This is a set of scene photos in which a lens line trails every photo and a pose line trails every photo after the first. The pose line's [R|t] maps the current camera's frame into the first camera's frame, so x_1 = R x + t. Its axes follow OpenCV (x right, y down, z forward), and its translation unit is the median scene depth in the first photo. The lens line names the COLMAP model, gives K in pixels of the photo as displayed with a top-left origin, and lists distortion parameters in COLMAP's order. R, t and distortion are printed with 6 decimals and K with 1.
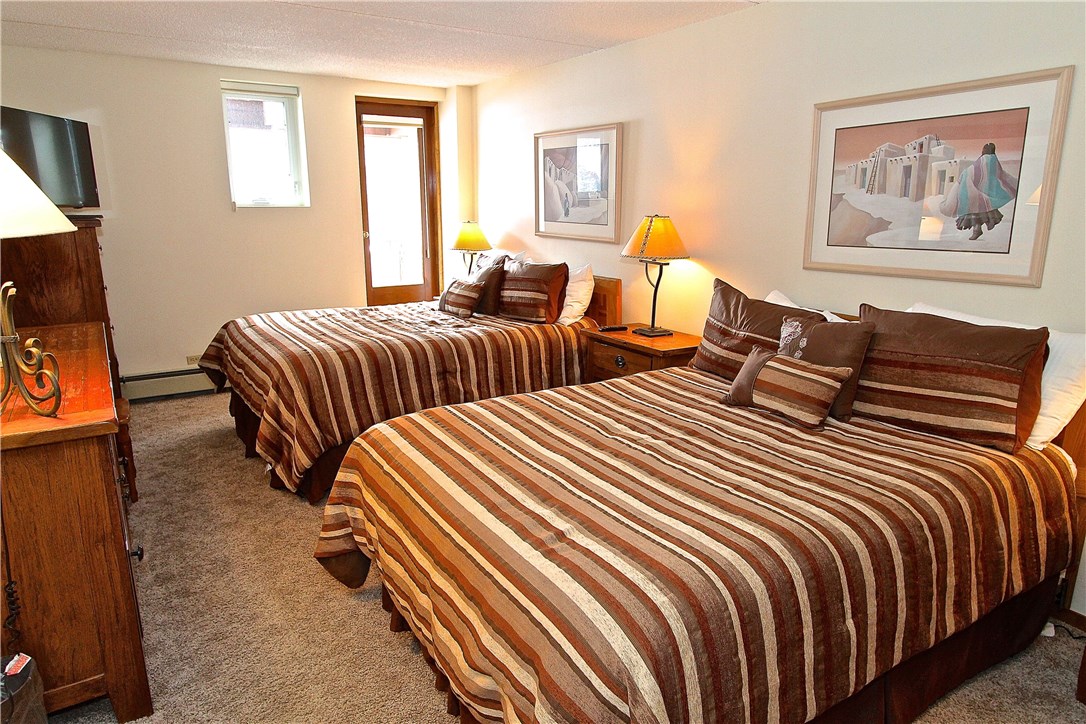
lens RADIAL K [[687.3, 0, 543.9], [0, 687.3, 359.1], [0, 0, 1]] dist [0.000765, 0.000059]
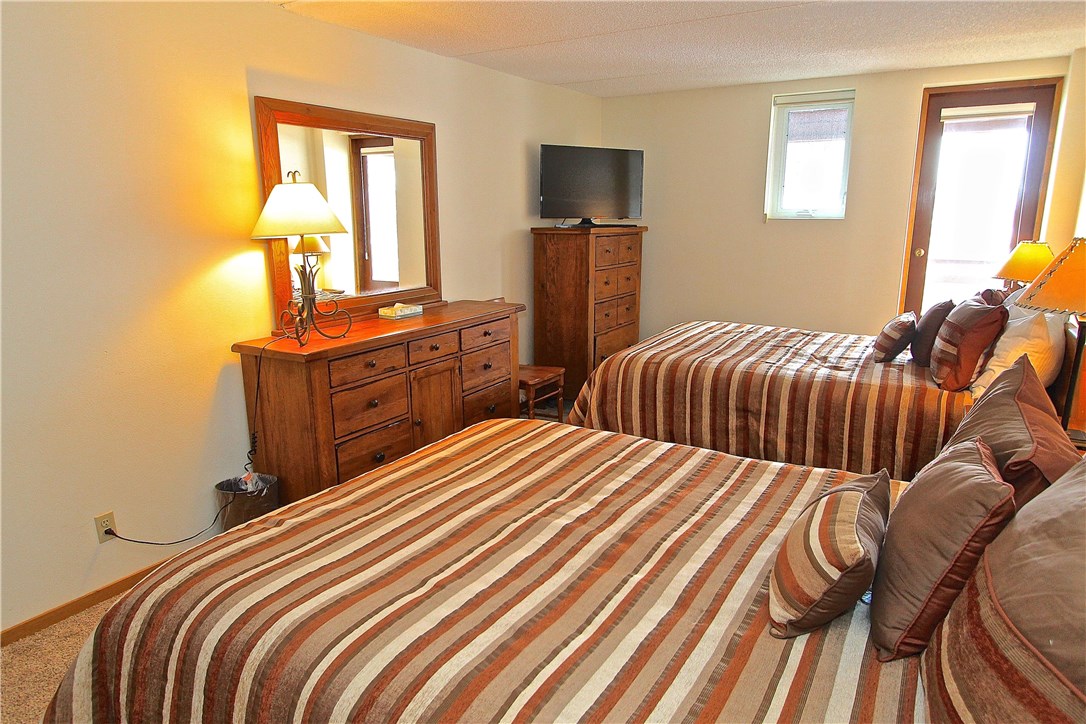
lens RADIAL K [[687.3, 0, 543.0], [0, 687.3, 363.2], [0, 0, 1]] dist [0.000765, 0.000059]
pose [[0.446247, 0.187760, -0.874991, 0.479439], [-0.196244, 0.974475, 0.109023, -0.081632], [0.873128, 0.123060, 0.471703, 0.350381]]
